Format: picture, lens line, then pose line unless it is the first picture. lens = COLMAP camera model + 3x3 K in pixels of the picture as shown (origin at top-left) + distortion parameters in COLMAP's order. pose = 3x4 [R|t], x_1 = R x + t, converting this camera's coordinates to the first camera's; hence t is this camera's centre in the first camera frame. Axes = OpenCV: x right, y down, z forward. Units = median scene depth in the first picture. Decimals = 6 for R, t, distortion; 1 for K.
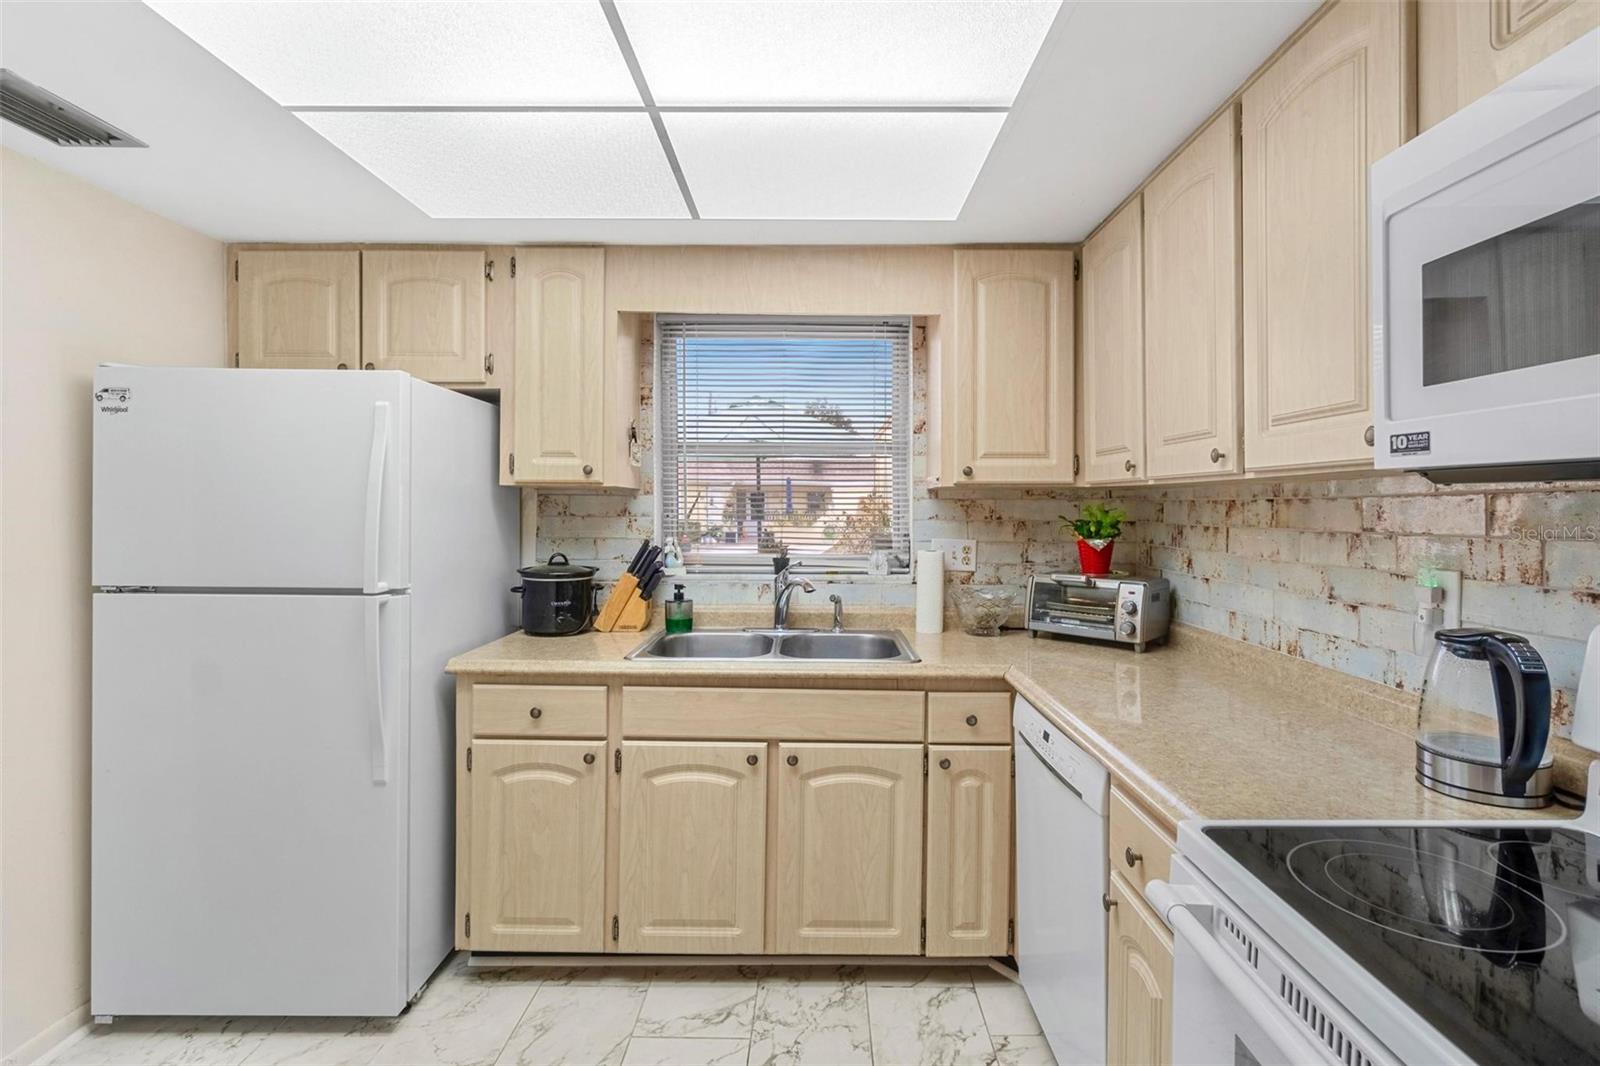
lens RADIAL K [[772.5, 0, 822.9], [0, 772.5, 508.9], [0, 0, 1]] dist [-0.001399, -0.000041]
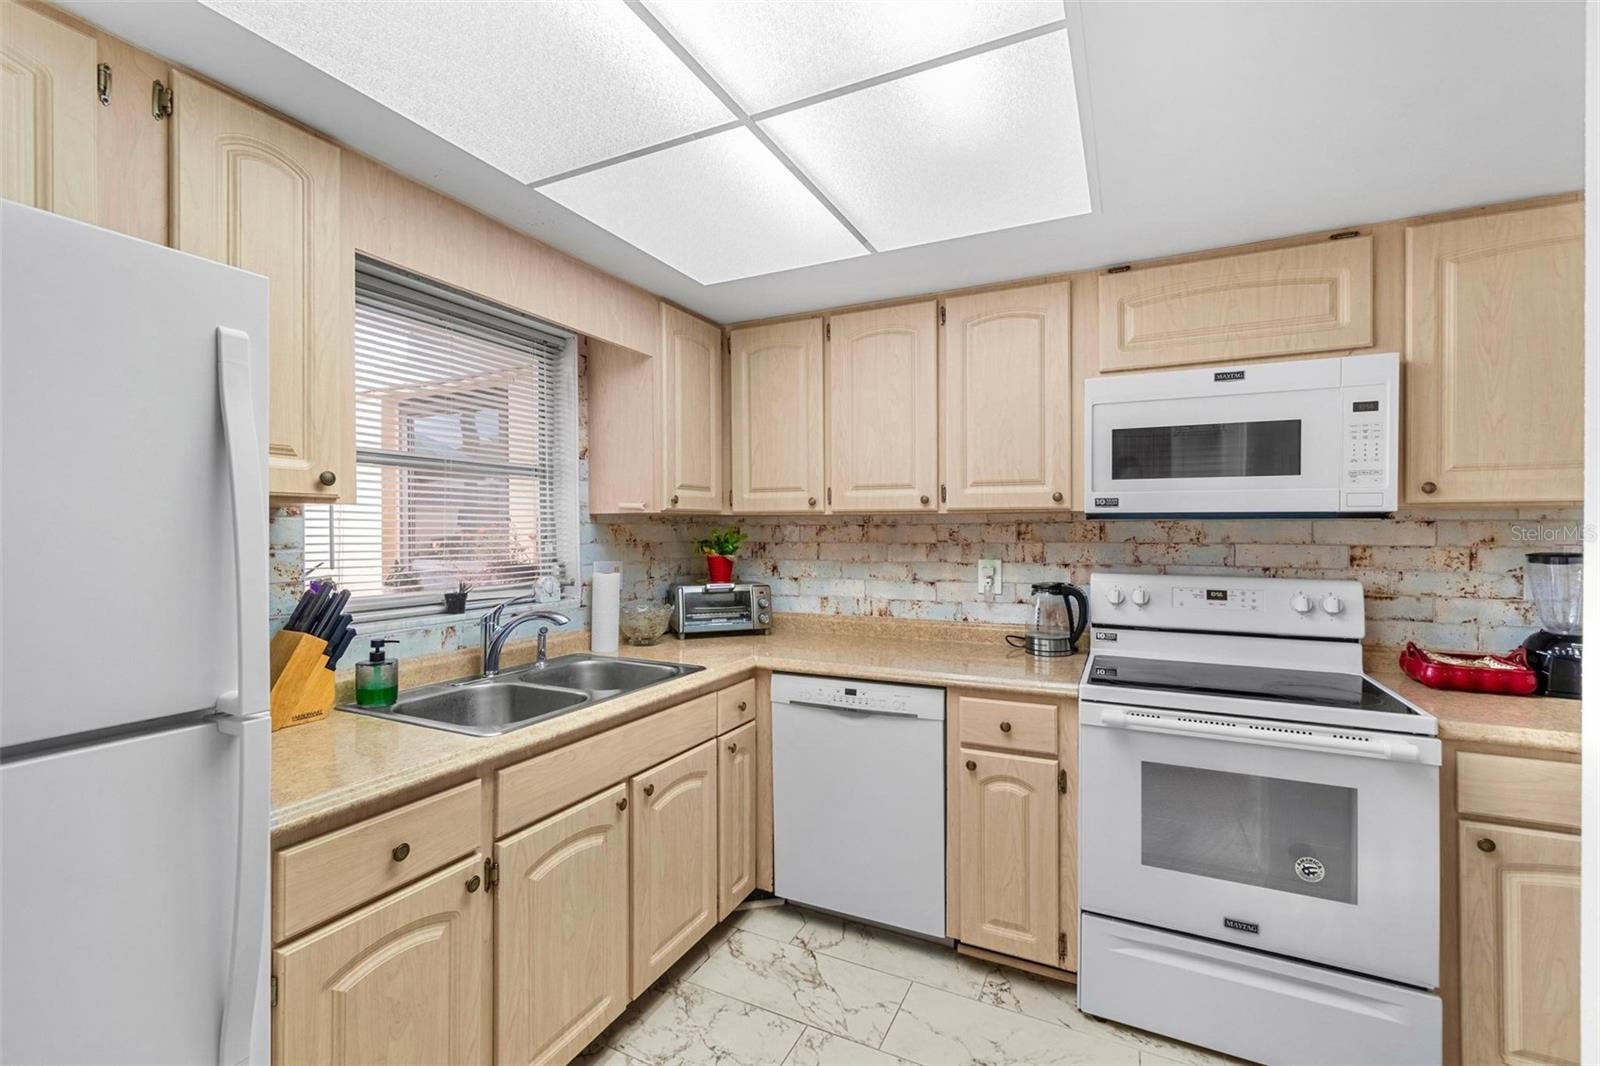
lens RADIAL K [[698.4, 0, 802.7], [0, 698.4, 526.1], [0, 0, 1]] dist [0.001871, -0.000023]
pose [[0.433284, -0.002216, 0.901255, -0.747234], [0.007457, 0.999972, -0.001126, -0.008021], [-0.901227, 0.007209, 0.433288, 0.431902]]
